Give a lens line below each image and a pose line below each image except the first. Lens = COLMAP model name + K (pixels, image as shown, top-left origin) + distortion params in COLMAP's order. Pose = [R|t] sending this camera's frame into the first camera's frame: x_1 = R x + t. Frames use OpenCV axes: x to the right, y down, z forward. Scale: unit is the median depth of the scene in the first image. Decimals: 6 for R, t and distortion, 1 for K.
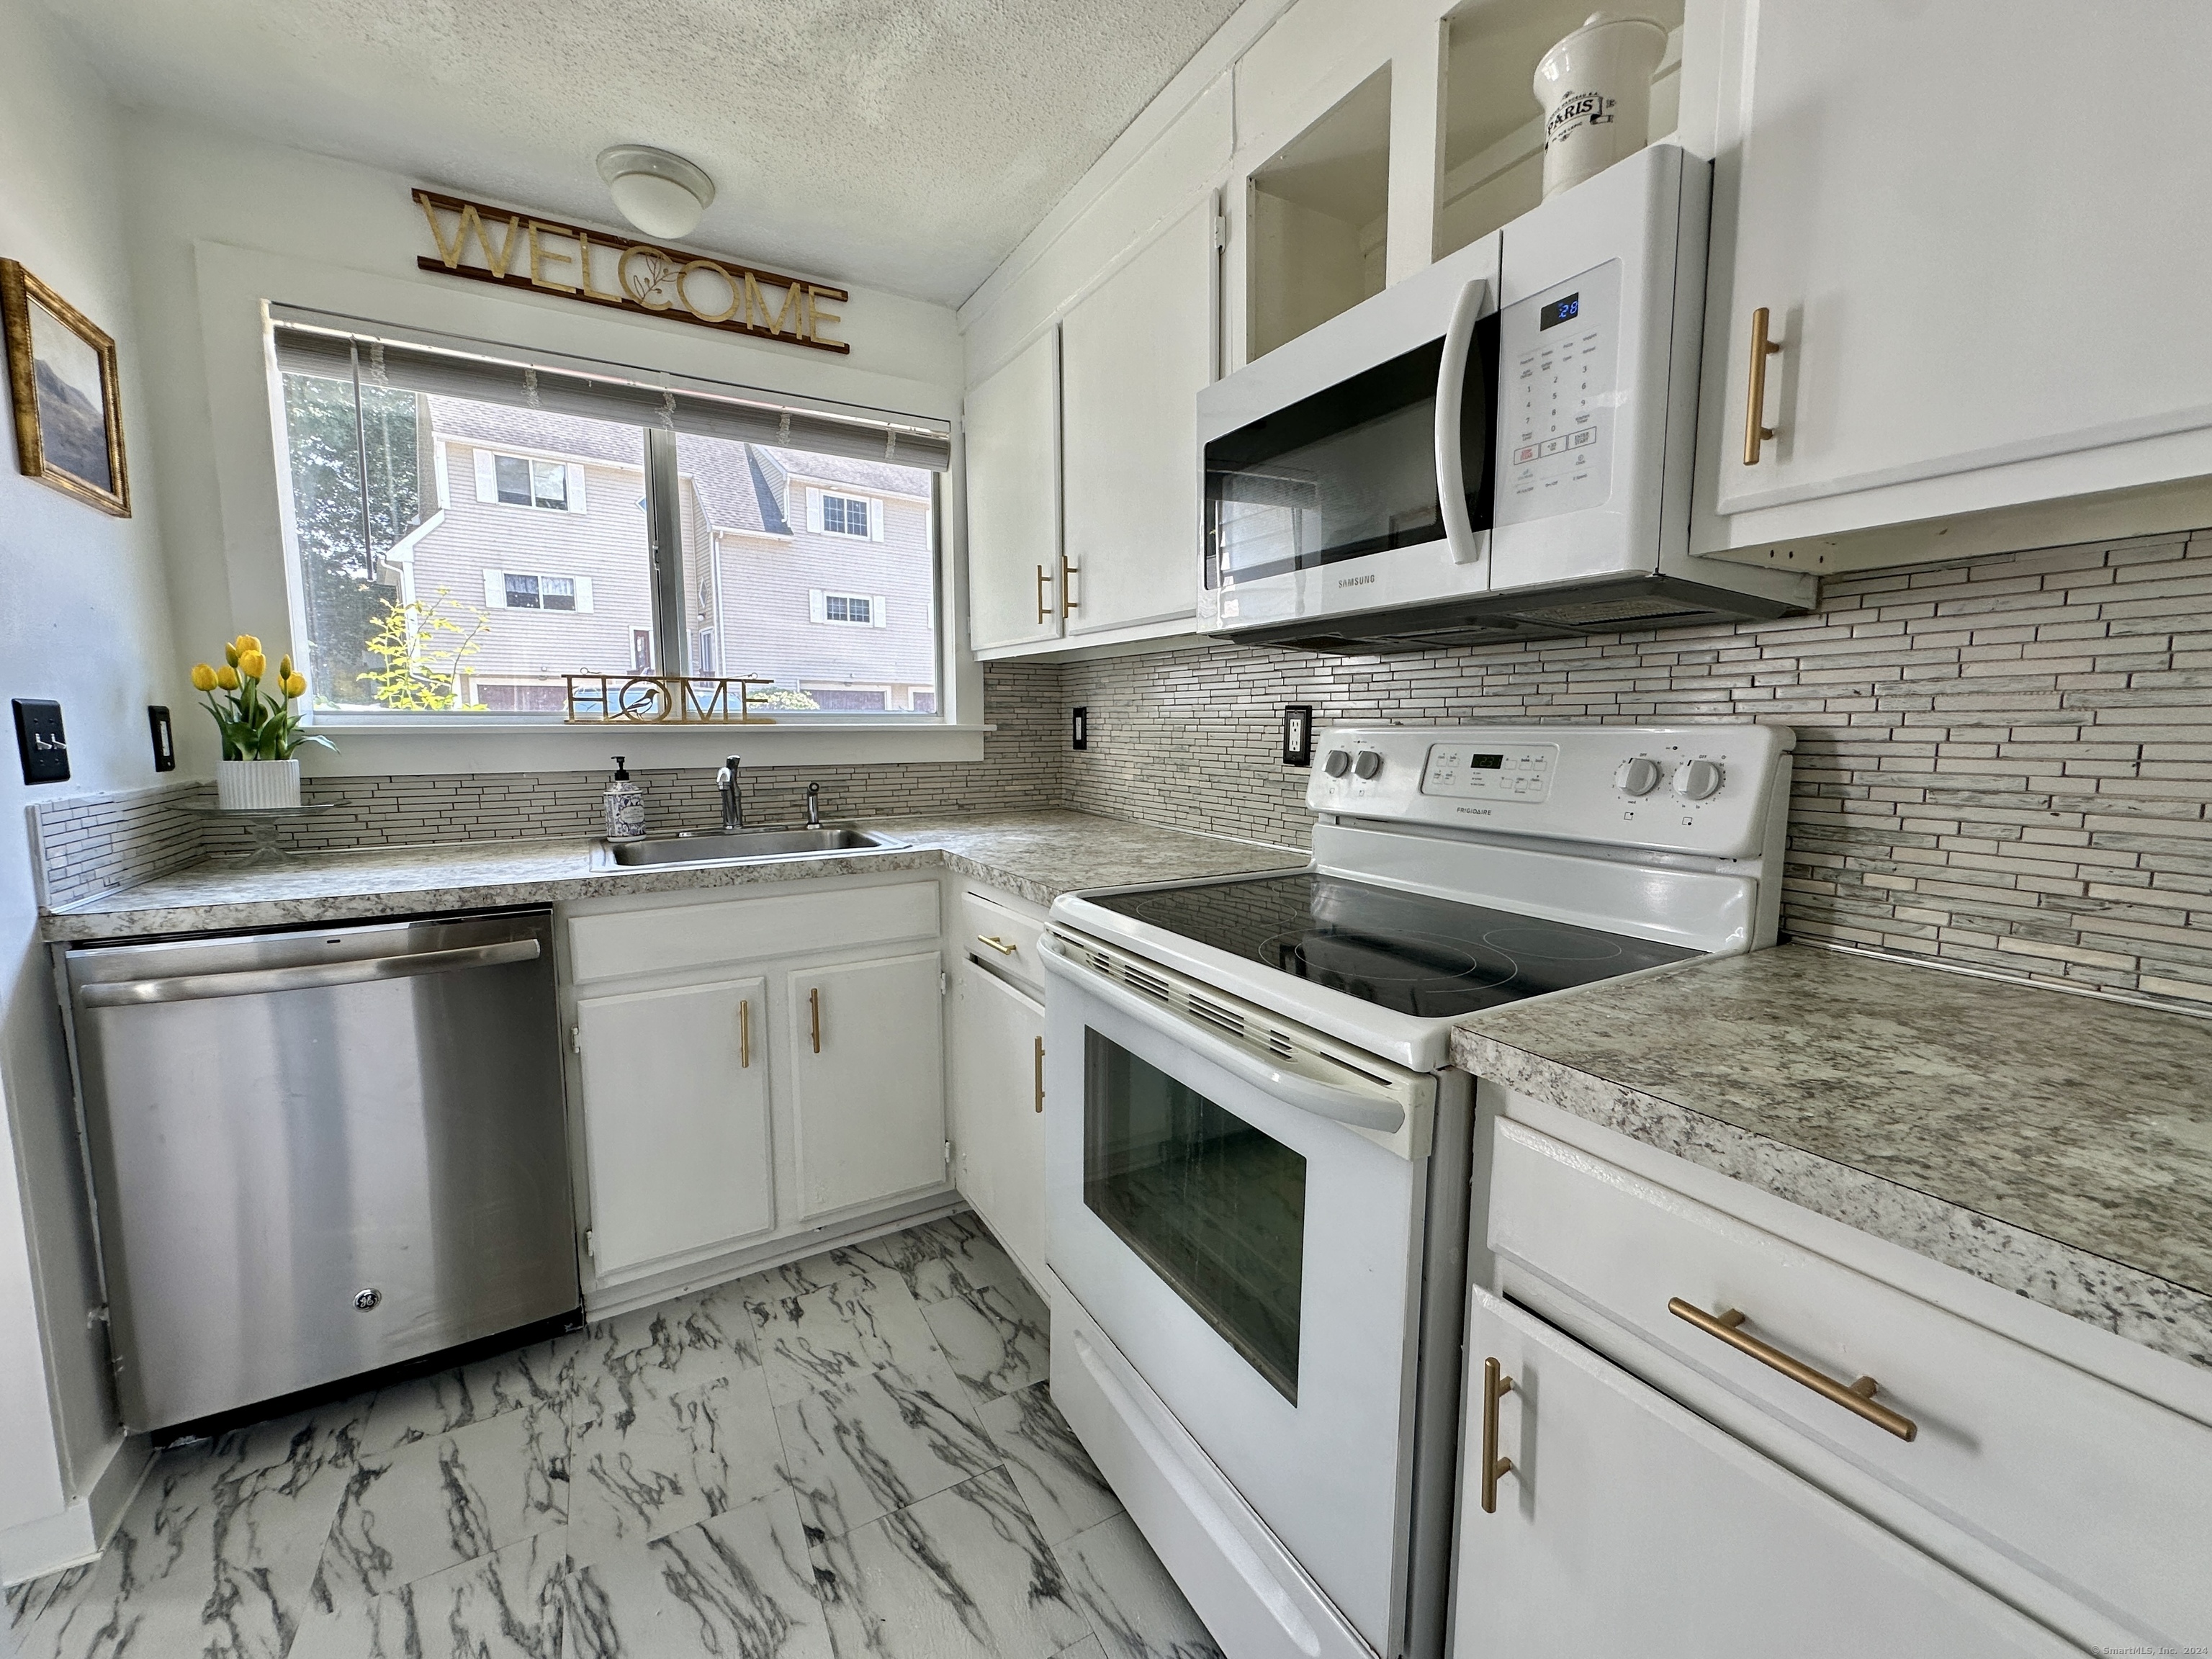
lens RADIAL K [[886.0, 0, 1111.3], [0, 886.0, 824.0], [0, 0, 1]] dist [-0.005118, 0.000705]
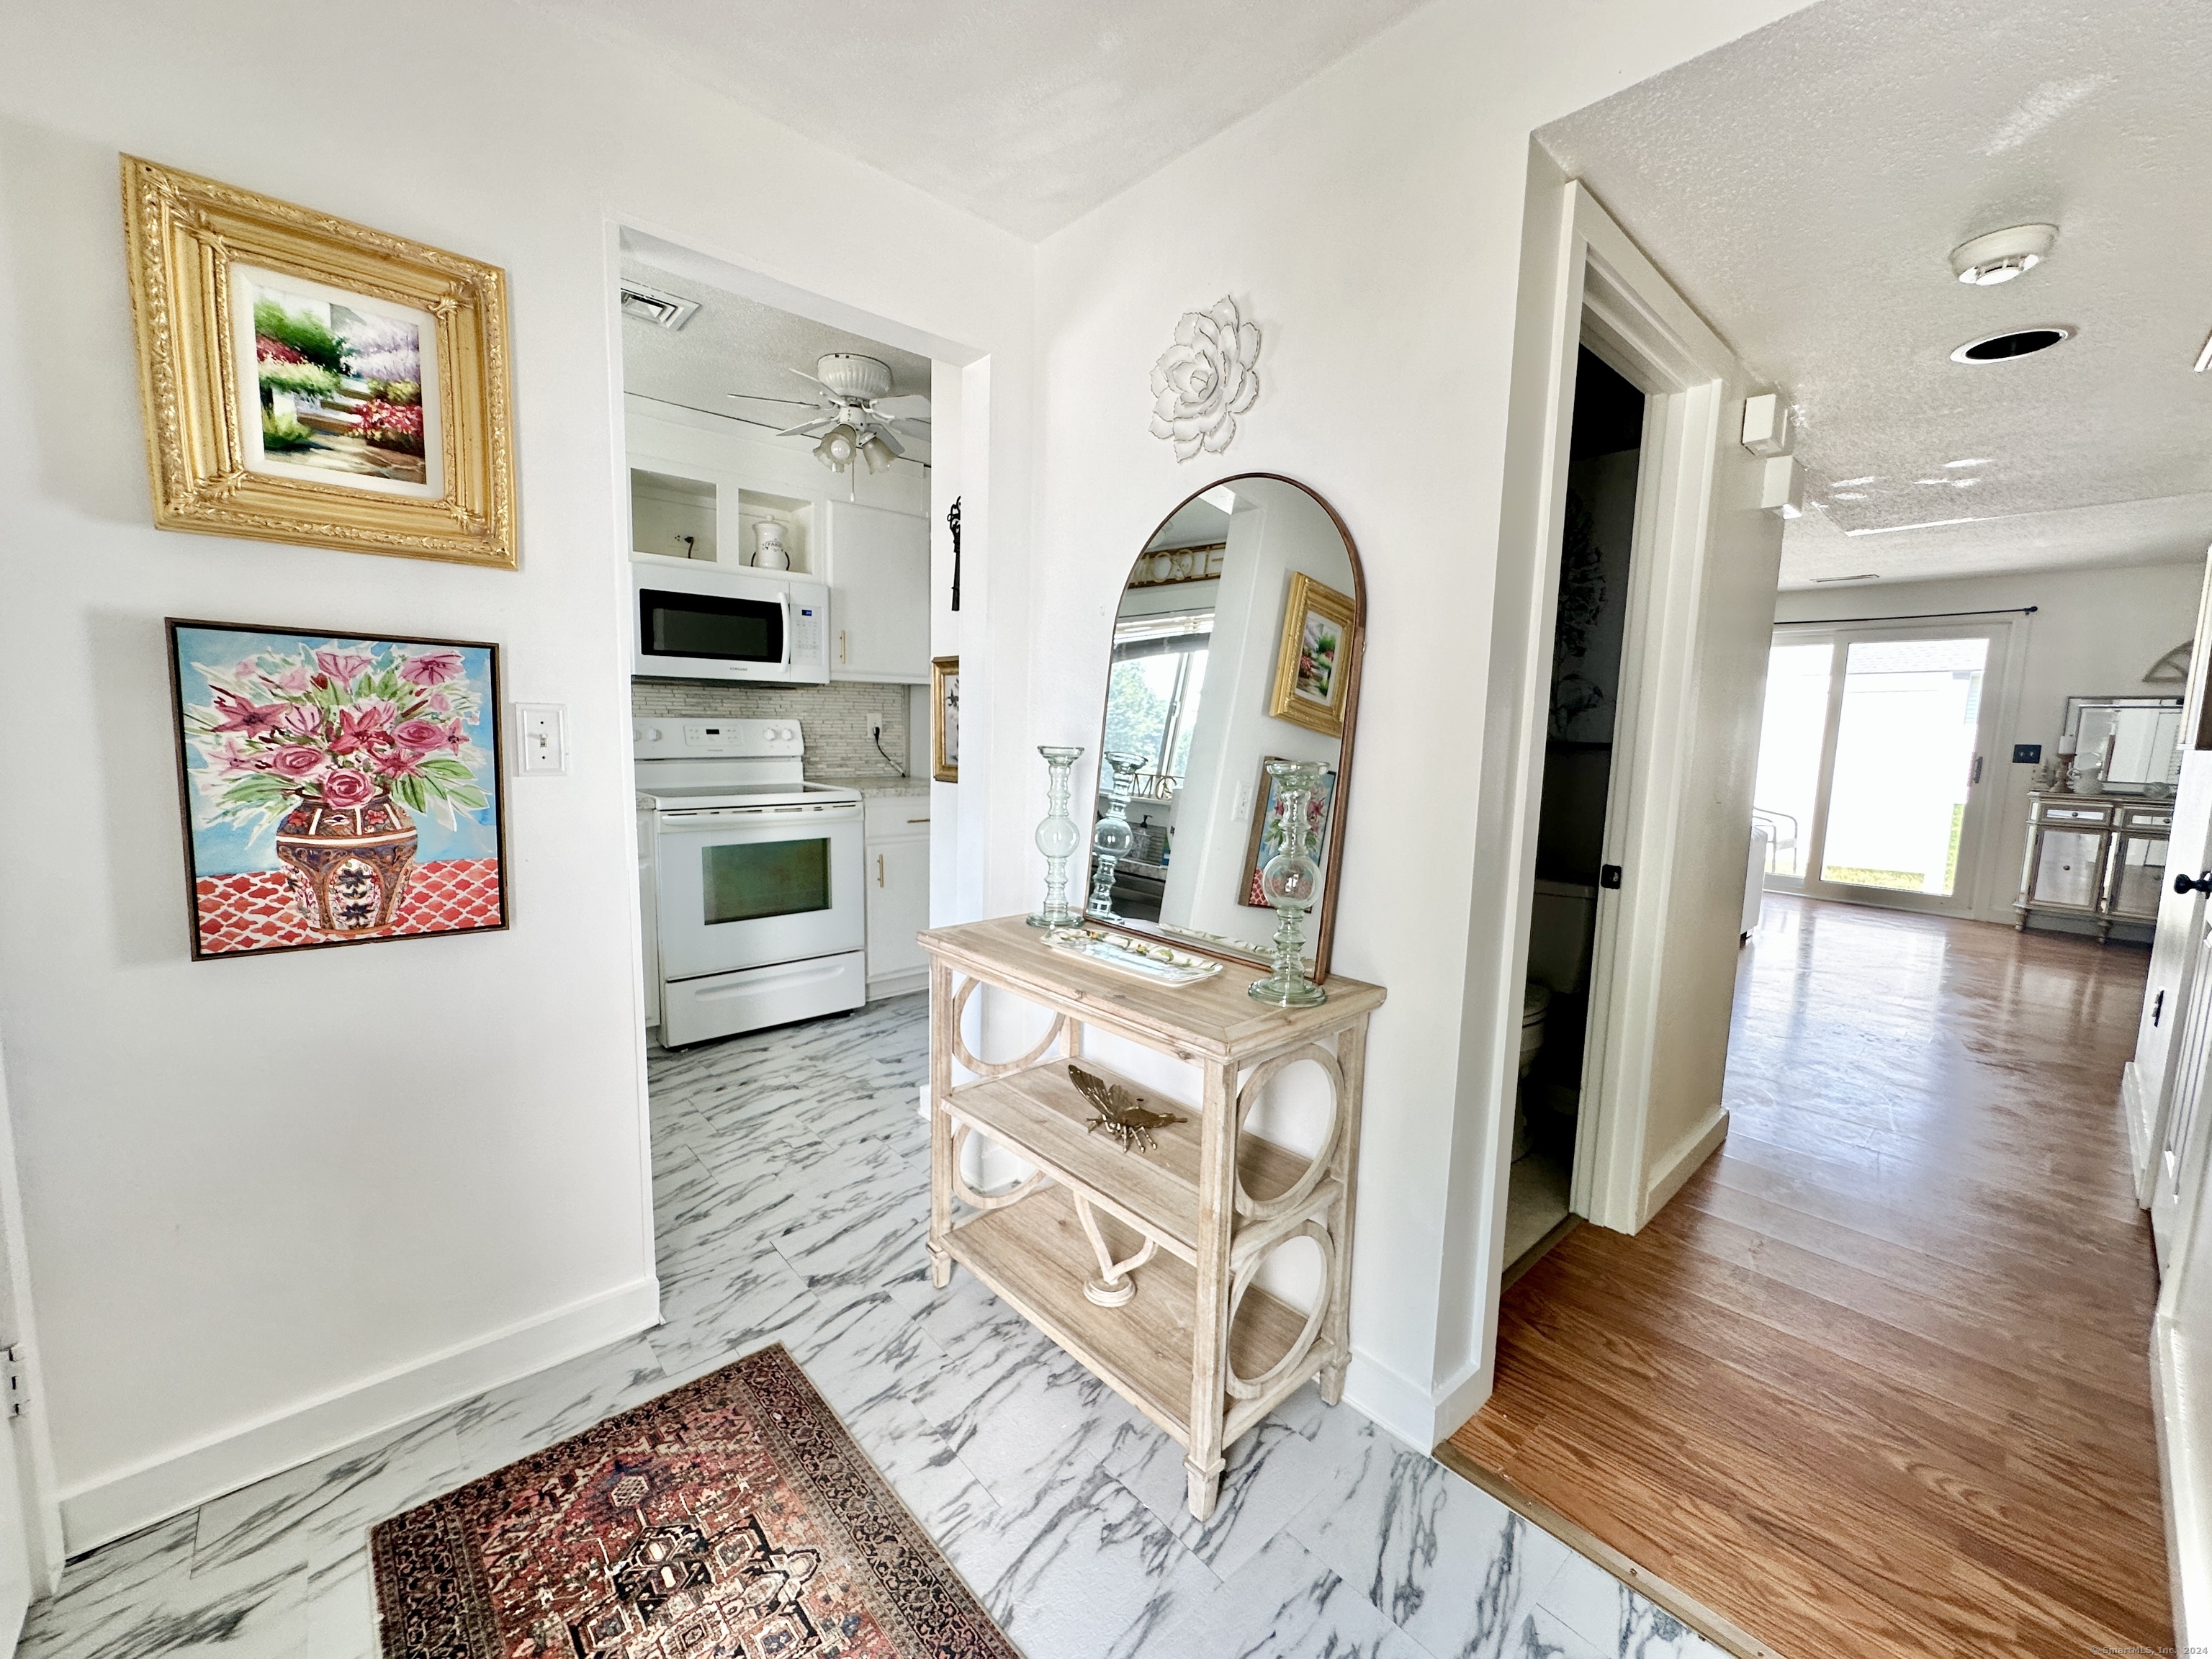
lens RADIAL K [[886.0, 0, 1111.3], [0, 886.0, 824.0], [0, 0, 1]] dist [-0.005118, 0.000705]
pose [[-0.210296, -0.122148, 0.969977, -2.749942], [0.084091, 0.986227, 0.142426, -0.084691], [-0.974015, 0.111518, -0.197128, 0.434090]]
